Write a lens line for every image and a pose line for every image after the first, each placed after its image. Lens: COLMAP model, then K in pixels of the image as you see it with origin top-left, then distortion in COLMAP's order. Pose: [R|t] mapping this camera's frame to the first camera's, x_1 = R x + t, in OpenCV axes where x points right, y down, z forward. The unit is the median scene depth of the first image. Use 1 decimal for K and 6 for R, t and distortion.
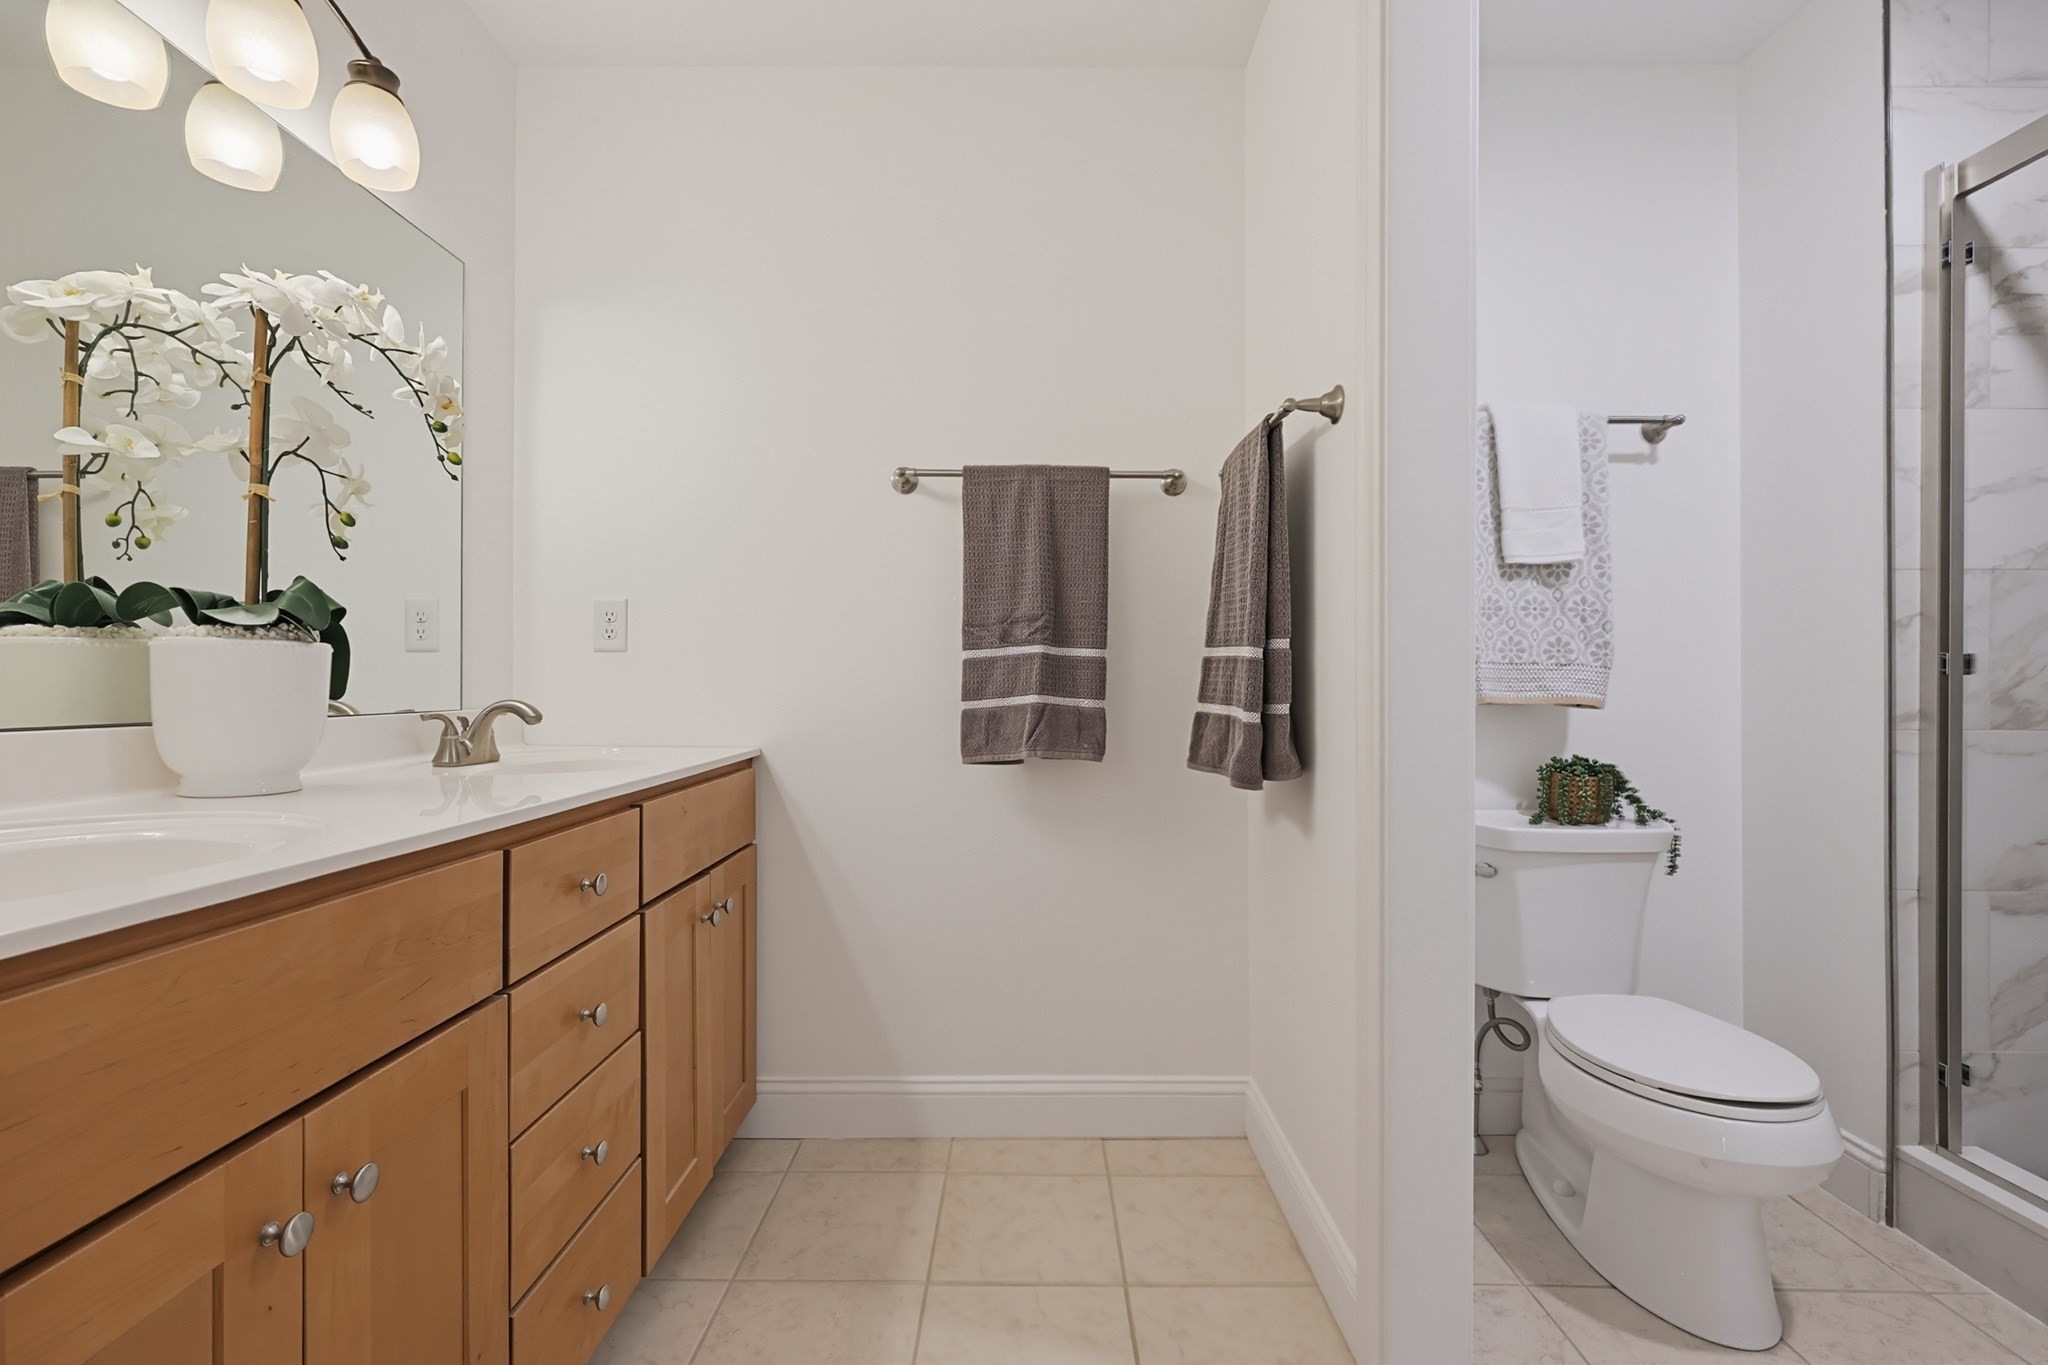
lens RADIAL K [[867.0, 0, 1033.1], [0, 867.0, 681.9], [0, 0, 1]] dist [-0.000635, -0.000793]
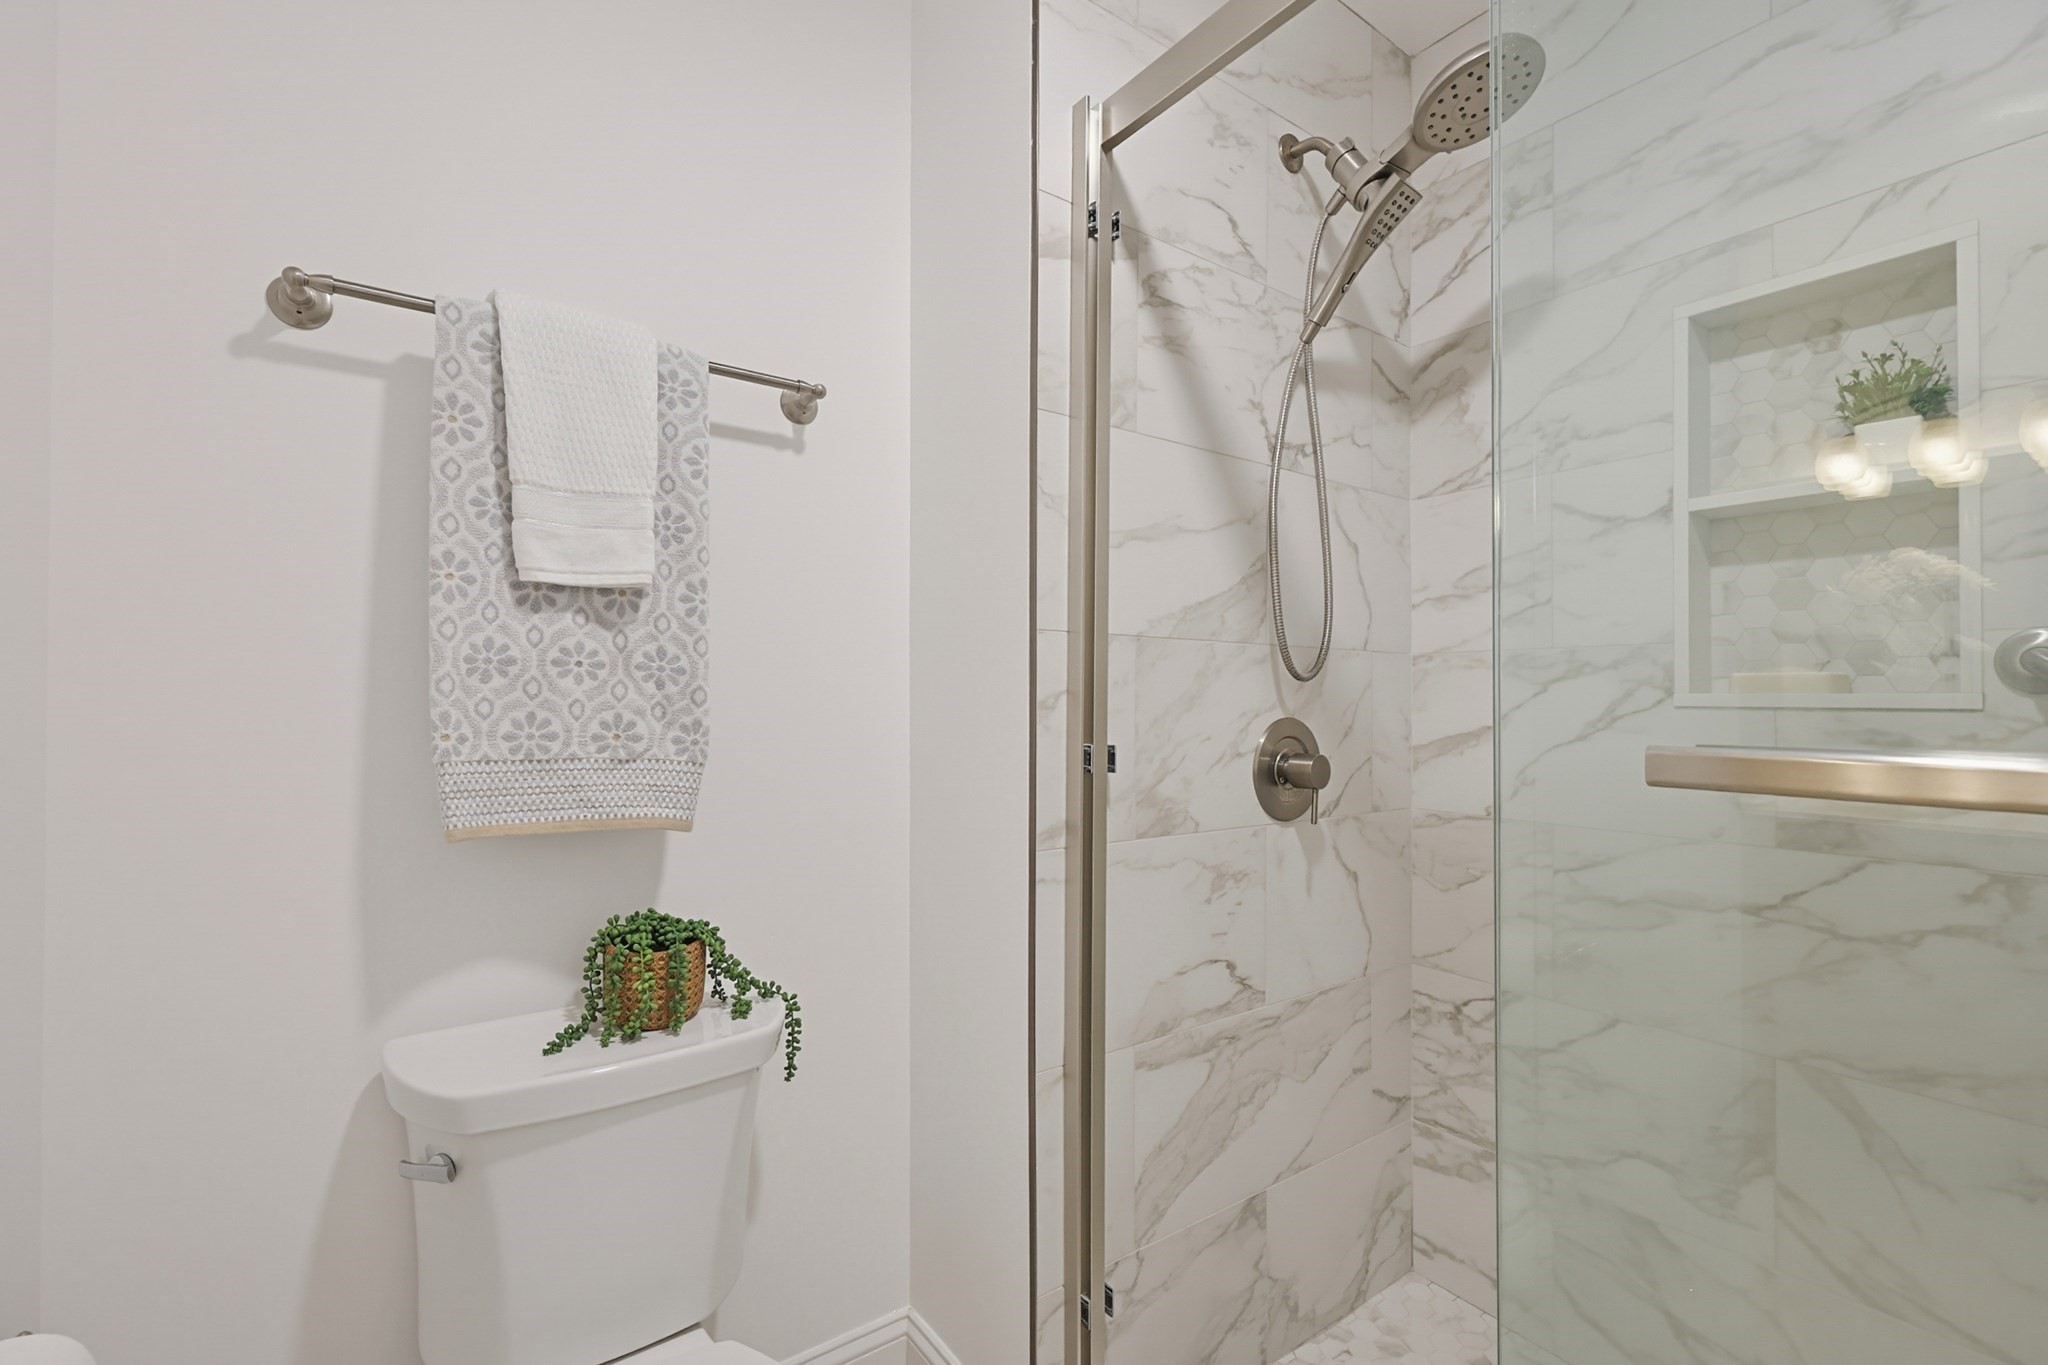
lens RADIAL K [[900.7, 0, 1021.0], [0, 900.7, 692.8], [0, 0, 1]] dist [-0.003000, -0.000492]
pose [[0.806675, 0.008726, 0.590931, 0.467239], [-0.003390, 0.999943, -0.010138, -0.060440], [-0.590986, 0.006175, 0.806658, 0.347815]]
